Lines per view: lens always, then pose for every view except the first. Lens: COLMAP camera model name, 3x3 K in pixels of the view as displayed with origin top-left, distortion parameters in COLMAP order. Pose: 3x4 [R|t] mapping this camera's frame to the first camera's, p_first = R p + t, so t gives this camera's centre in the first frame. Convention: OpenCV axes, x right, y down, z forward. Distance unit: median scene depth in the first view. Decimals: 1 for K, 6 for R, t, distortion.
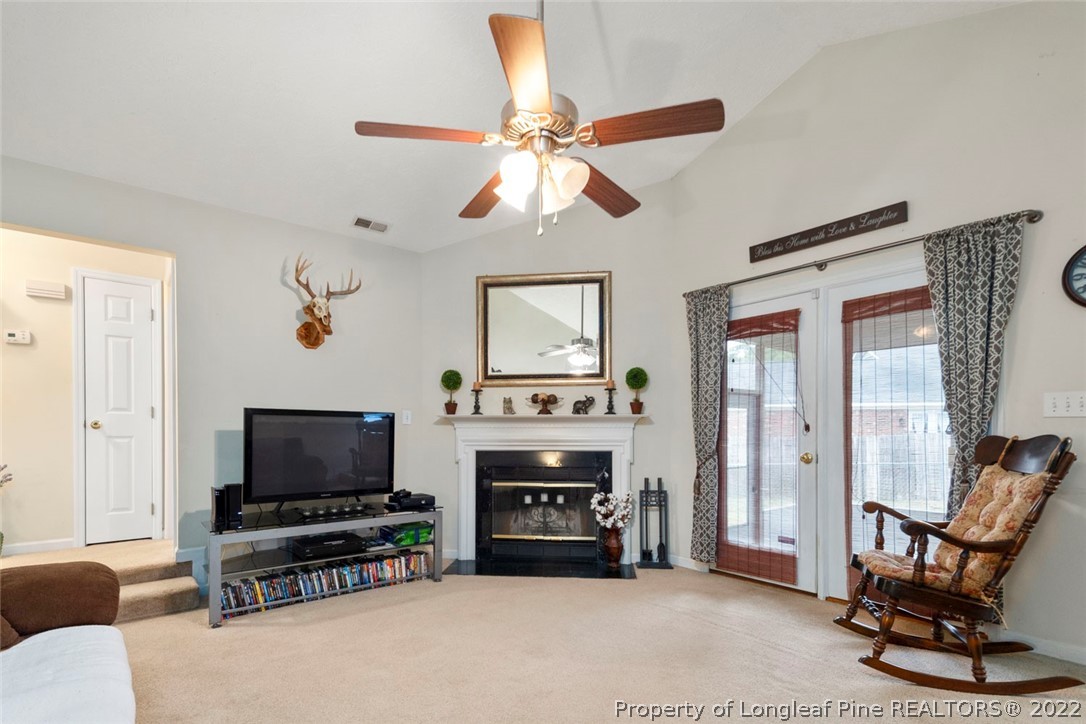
lens RADIAL K [[524.4, 0, 545.8], [0, 524.4, 427.6], [0, 0, 1]] dist [0.022964, 0.000012]
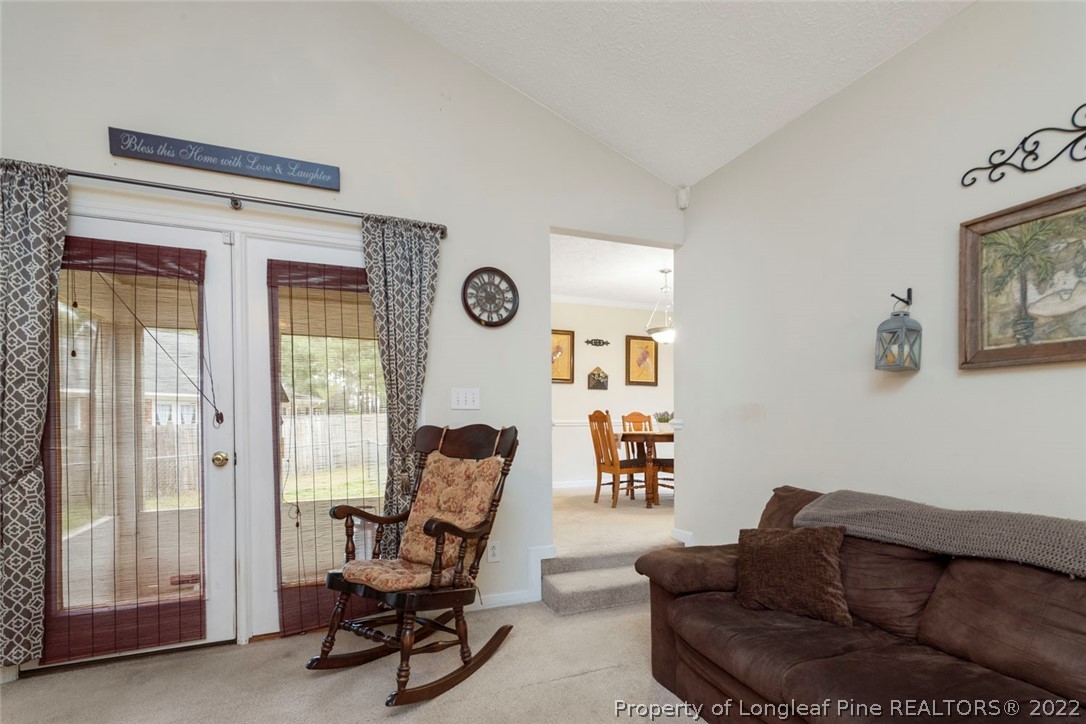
lens RADIAL K [[515.8, 0, 543.7], [0, 515.8, 424.2], [0, 0, 1]] dist [0.010915, -0.000385]
pose [[0.285800, -0.005720, 0.958272, -0.072341], [-0.001924, 0.999977, 0.006543, 0.004439], [-0.958287, -0.003713, 0.285783, 0.407787]]
